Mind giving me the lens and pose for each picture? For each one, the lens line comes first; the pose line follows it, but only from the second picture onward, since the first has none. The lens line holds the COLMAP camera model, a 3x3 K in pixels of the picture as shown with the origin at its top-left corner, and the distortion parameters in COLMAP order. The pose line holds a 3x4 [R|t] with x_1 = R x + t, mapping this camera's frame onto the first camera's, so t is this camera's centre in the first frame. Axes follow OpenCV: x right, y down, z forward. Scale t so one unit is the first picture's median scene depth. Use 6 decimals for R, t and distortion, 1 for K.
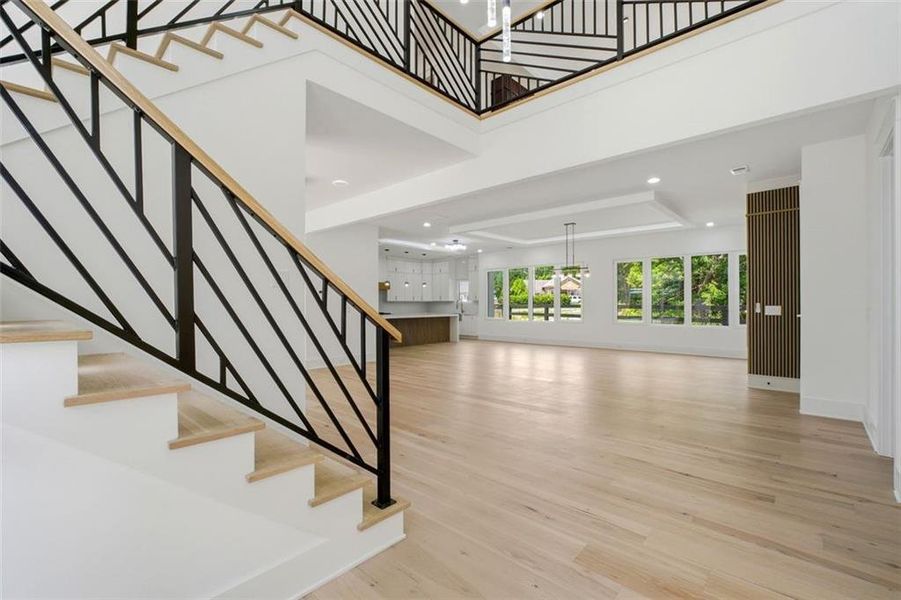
lens RADIAL K [[399.0, 0, 456.1], [0, 399.0, 304.7], [0, 0, 1]] dist [-0.005977, 0.000643]
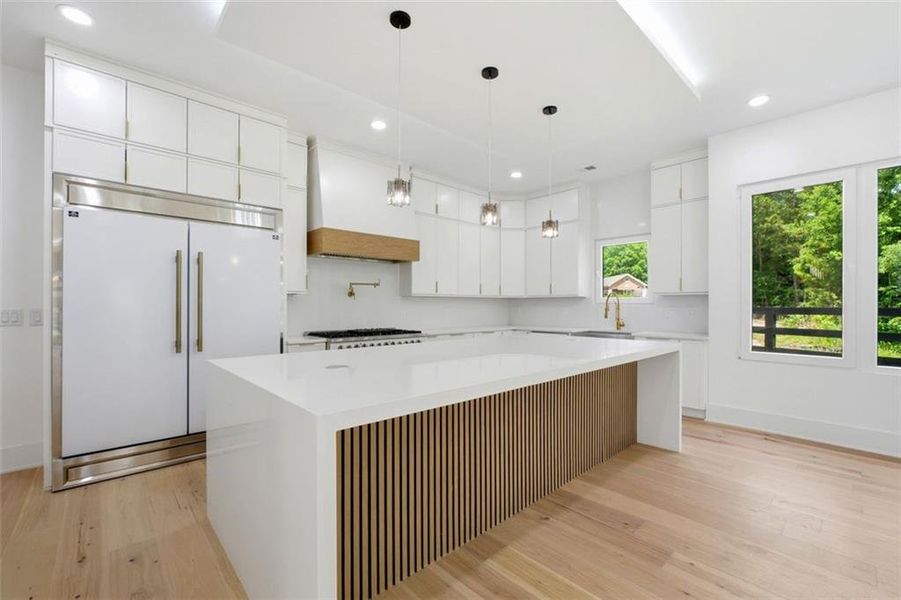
lens RADIAL K [[385.2, 0, 448.1], [0, 385.2, 303.2], [0, 0, 1]] dist [-0.010463, 0.000744]
pose [[0.995925, 0.004594, -0.090069, -0.128083], [-0.005444, 0.999943, -0.009192, 0.001522], [0.090021, 0.009645, 0.995893, 0.777809]]
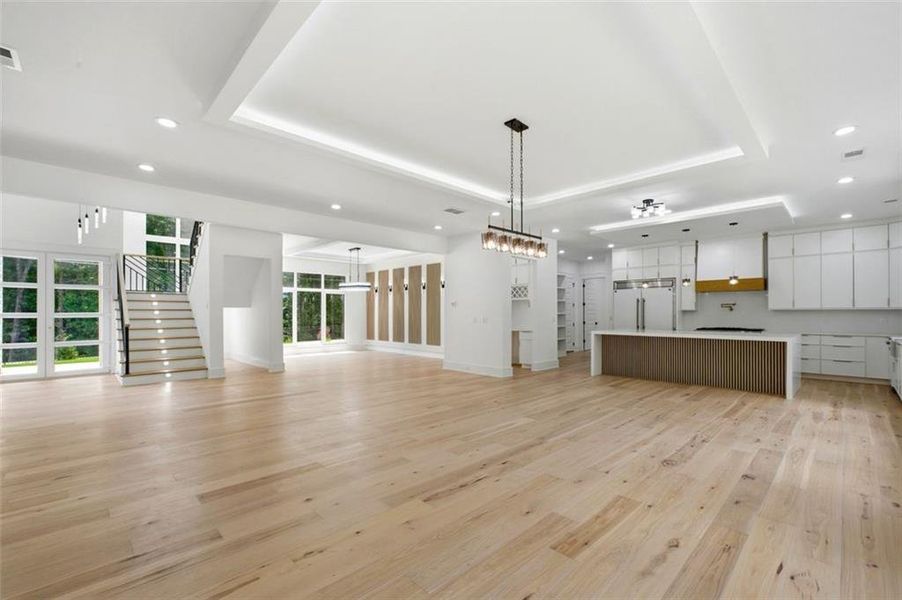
lens RADIAL K [[385.7, 0, 453.3], [0, 385.7, 314.0], [0, 0, 1]] dist [-0.010463, 0.000744]
pose [[-0.069285, 0.008221, -0.997563, 0.488809], [-0.003030, 0.999960, 0.008451, -0.006256], [0.997592, 0.003608, -0.069257, 0.677475]]
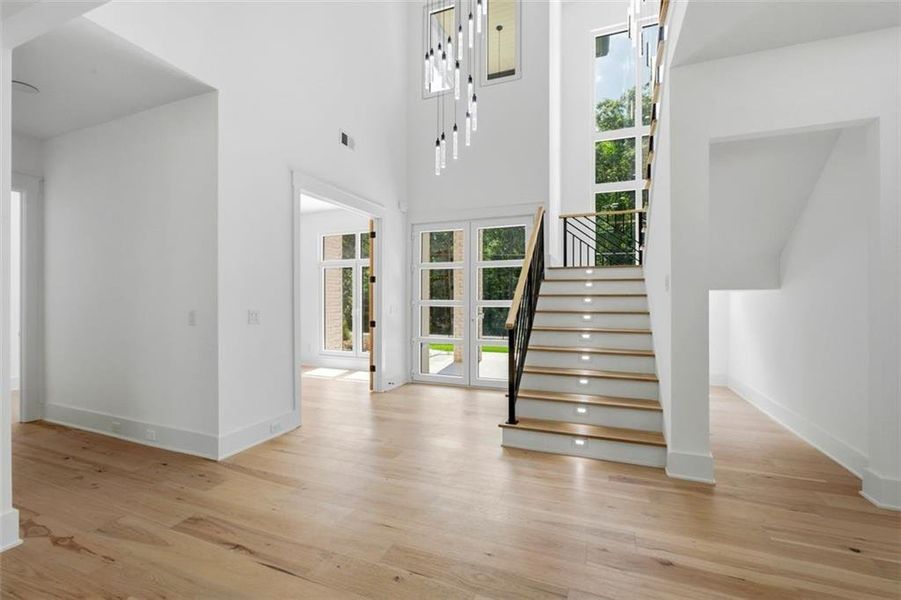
lens RADIAL K [[385.2, 0, 459.5], [0, 385.2, 302.3], [0, 0, 1]] dist [-0.010463, 0.000744]
pose [[-0.933775, 0.006528, -0.357801, 0.104281], [0.002387, 0.999925, 0.012012, -0.005194], [0.357853, 0.010363, -0.933721, 0.416274]]
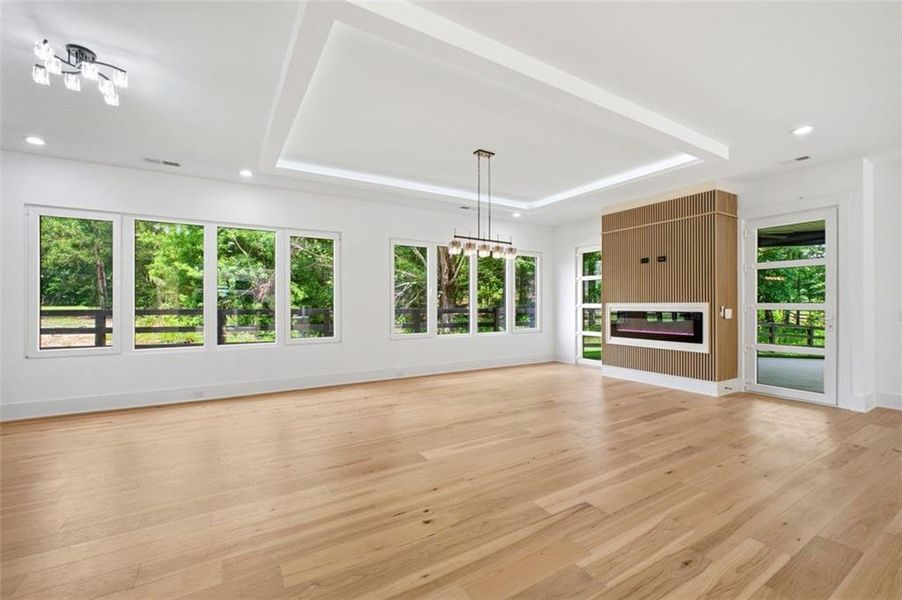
lens RADIAL K [[385.7, 0, 459.4], [0, 385.7, 306.0], [0, 0, 1]] dist [-0.010463, 0.000744]
pose [[0.277275, 0.001318, 0.960790, -0.145096], [0.004335, 0.999987, -0.002623, -0.002574], [-0.960781, 0.004893, 0.277266, 0.628717]]
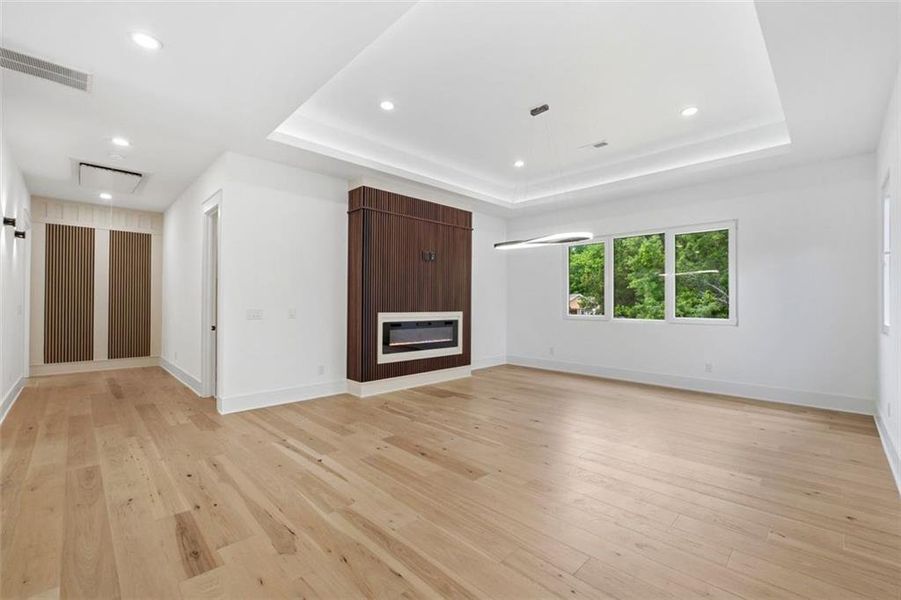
lens RADIAL K [[385.2, 0, 456.1], [0, 385.2, 304.4], [0, 0, 1]] dist [-0.010463, 0.000744]
pose [[-0.998144, 0.008164, 0.060354, 0.328699], [0.007698, 0.999939, -0.007952, -0.012384], [-0.060415, -0.007473, -0.998145, 1.008417]]
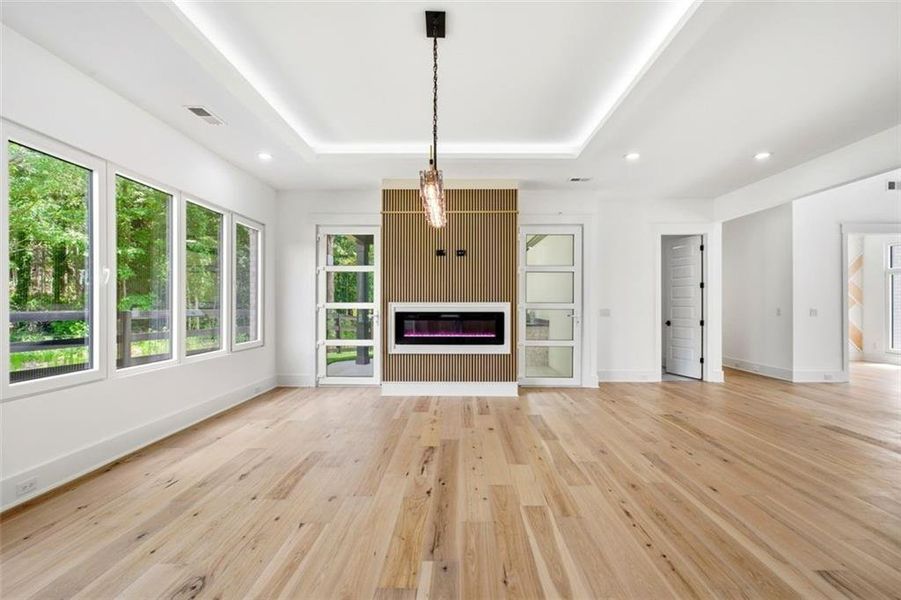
lens RADIAL K [[422.9, 0, 457.0], [0, 422.9, 302.7], [0, 0, 1]] dist [-0.006961, 0.001176]
pose [[-0.662985, 0.007355, 0.748597, 0.038446], [0.005285, 0.999973, -0.005144, -0.003731], [-0.748614, 0.000546, -0.663006, 0.835987]]
